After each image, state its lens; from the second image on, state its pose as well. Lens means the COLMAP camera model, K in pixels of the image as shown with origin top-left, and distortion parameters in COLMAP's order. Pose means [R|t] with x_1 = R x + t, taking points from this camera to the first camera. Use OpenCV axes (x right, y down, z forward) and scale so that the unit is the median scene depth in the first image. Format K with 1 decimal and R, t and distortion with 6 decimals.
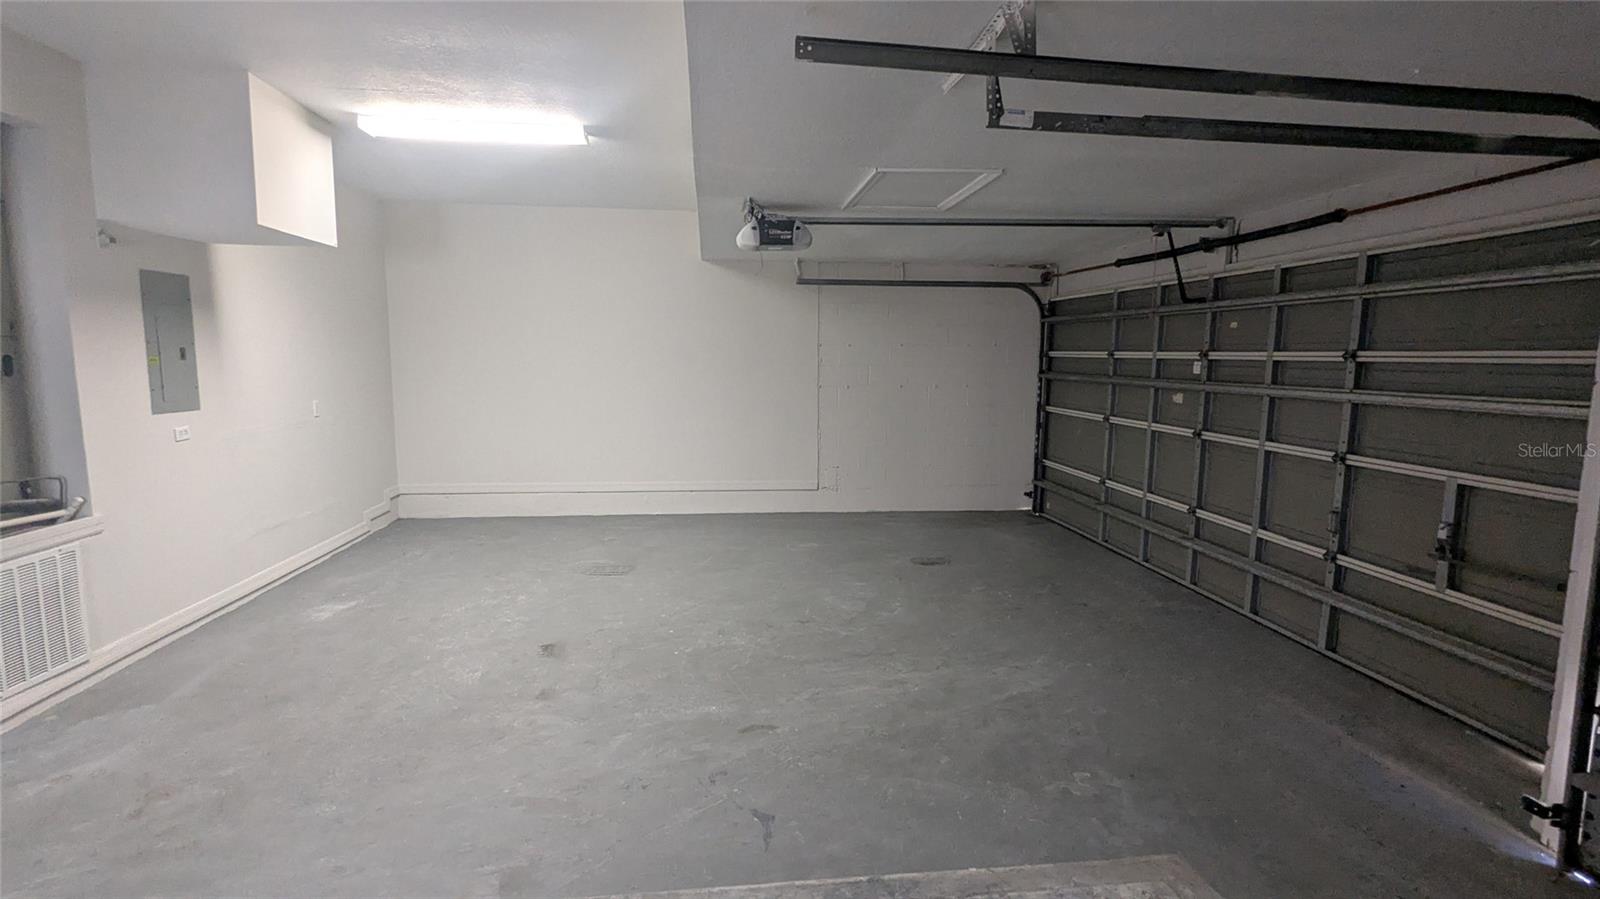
lens RADIAL K [[754.5, 0, 816.7], [0, 754.5, 444.7], [0, 0, 1]] dist [0.006549, 0.000335]
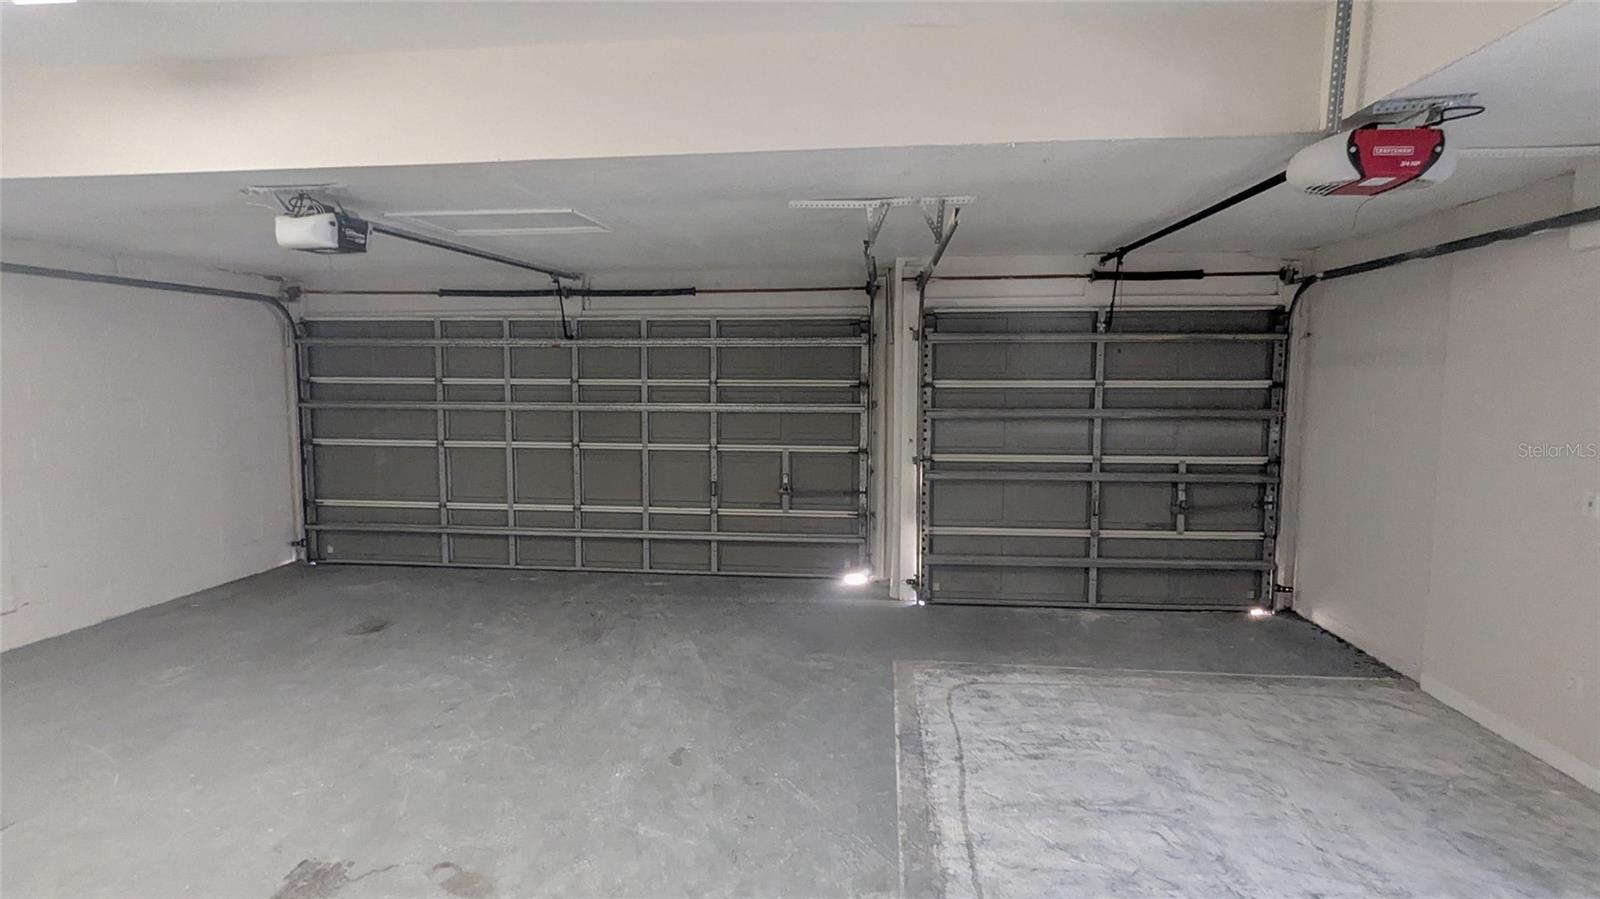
lens RADIAL K [[754.5, 0, 814.4], [0, 754.5, 451.0], [0, 0, 1]] dist [0.006549, 0.000335]
pose [[0.240169, -0.106461, 0.964875, -0.619027], [0.115029, 0.990086, 0.080610, -0.062174], [-0.963892, 0.091629, 0.250035, 0.329337]]
